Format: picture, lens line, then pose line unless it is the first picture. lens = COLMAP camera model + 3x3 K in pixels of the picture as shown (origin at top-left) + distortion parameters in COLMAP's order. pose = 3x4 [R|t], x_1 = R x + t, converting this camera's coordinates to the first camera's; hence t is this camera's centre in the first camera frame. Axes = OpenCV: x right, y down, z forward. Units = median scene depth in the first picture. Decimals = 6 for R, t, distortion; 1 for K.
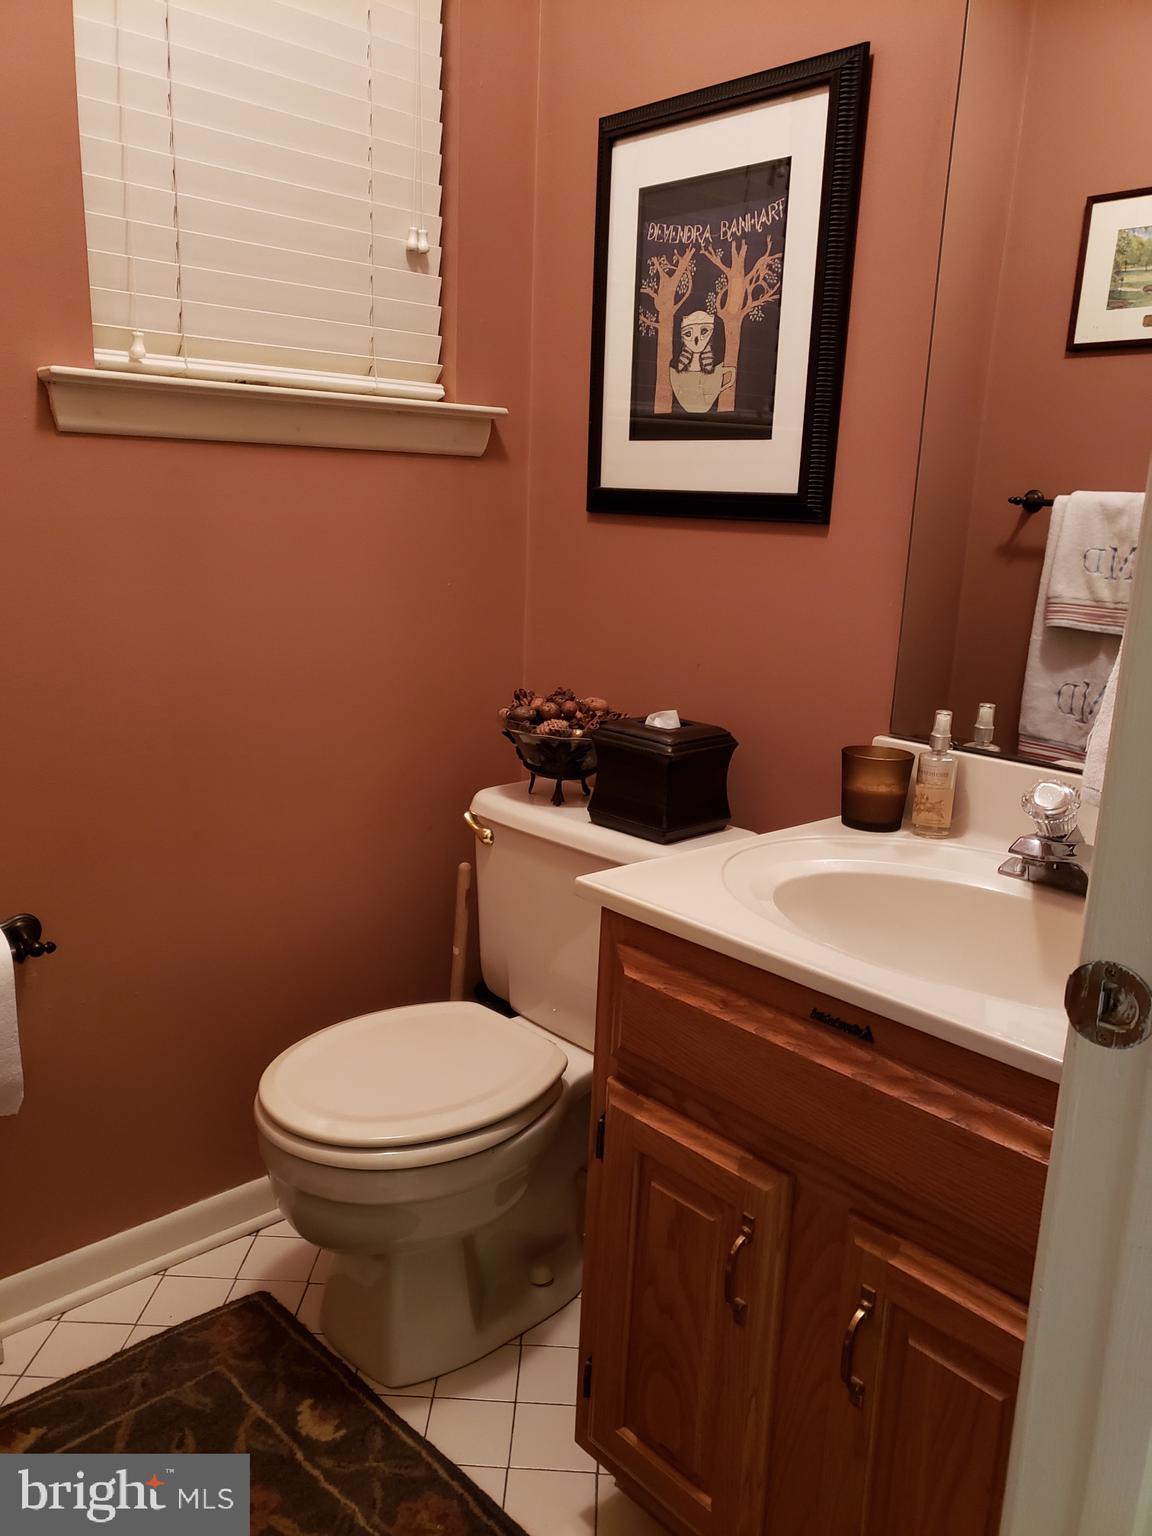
lens RADIAL K [[1204.0, 0, 571.0], [0, 1204.0, 776.9], [0, 0, 1]] dist [0.043596, -0.016330]
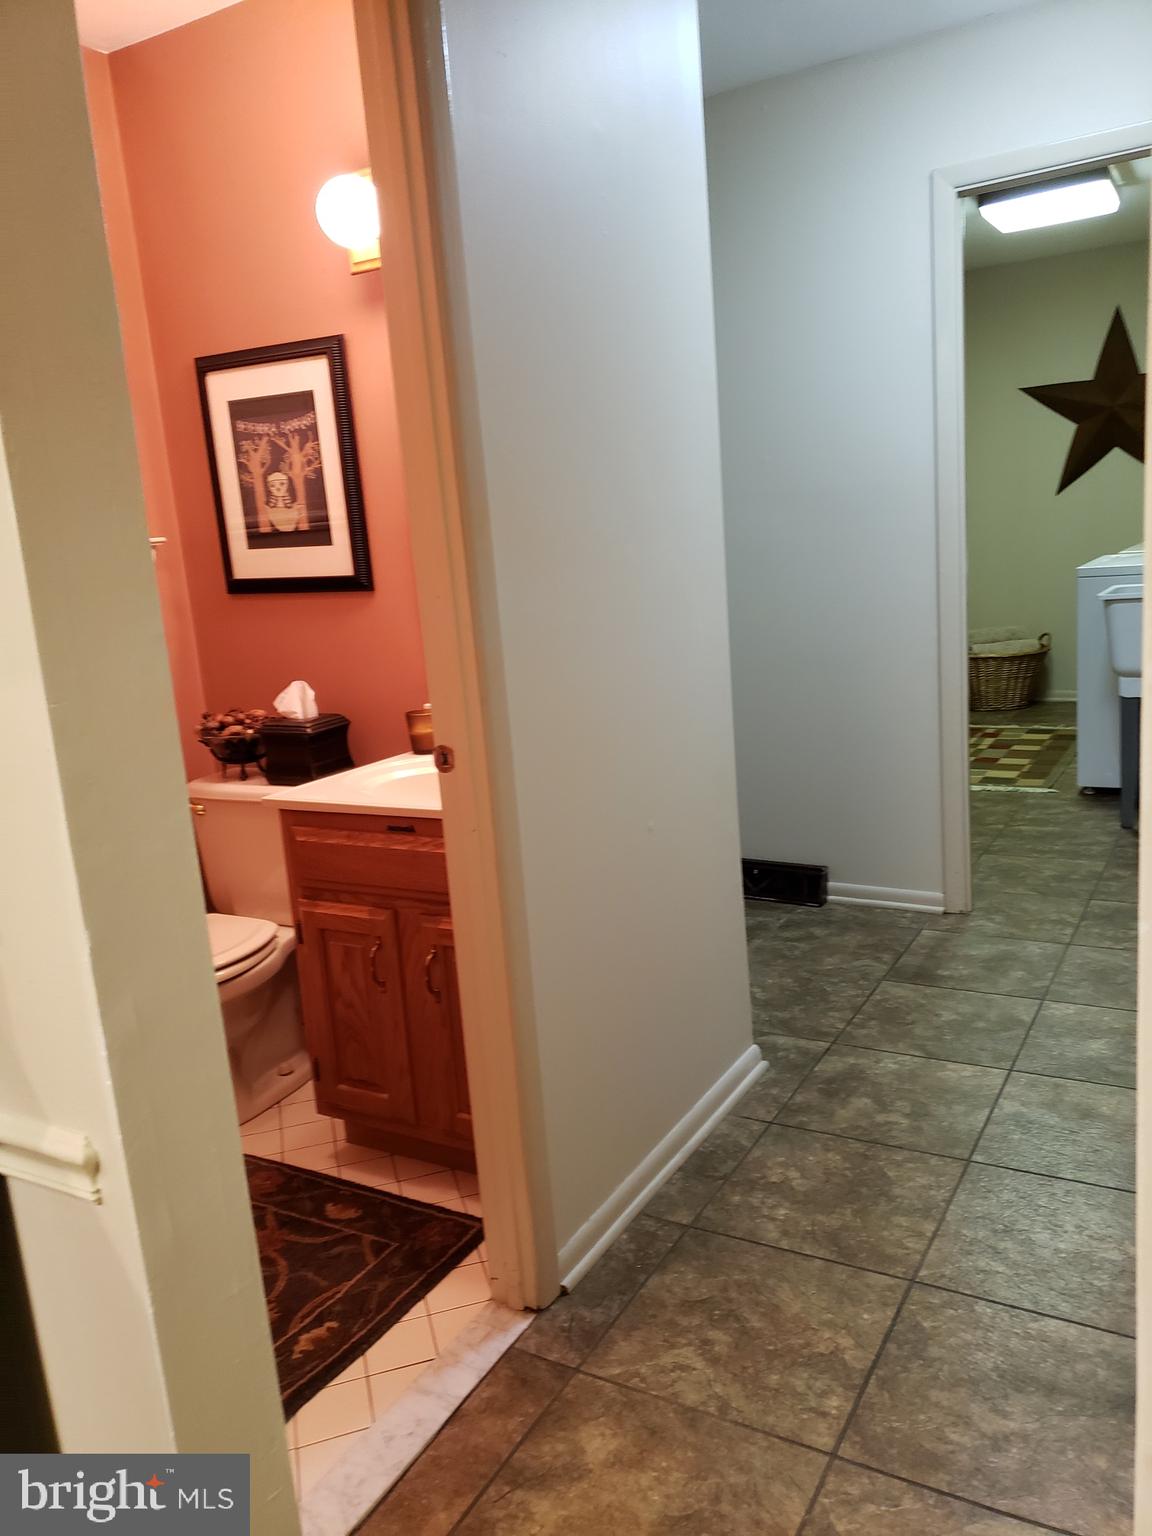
lens RADIAL K [[1204.0, 0, 588.7], [0, 1204.0, 760.0], [0, 0, 1]] dist [0.043596, -0.016330]
pose [[0.945969, -0.172750, 0.274410, -0.015826], [0.181083, 0.983454, -0.005127, 0.097284], [-0.268984, 0.054541, 0.961599, -0.717352]]
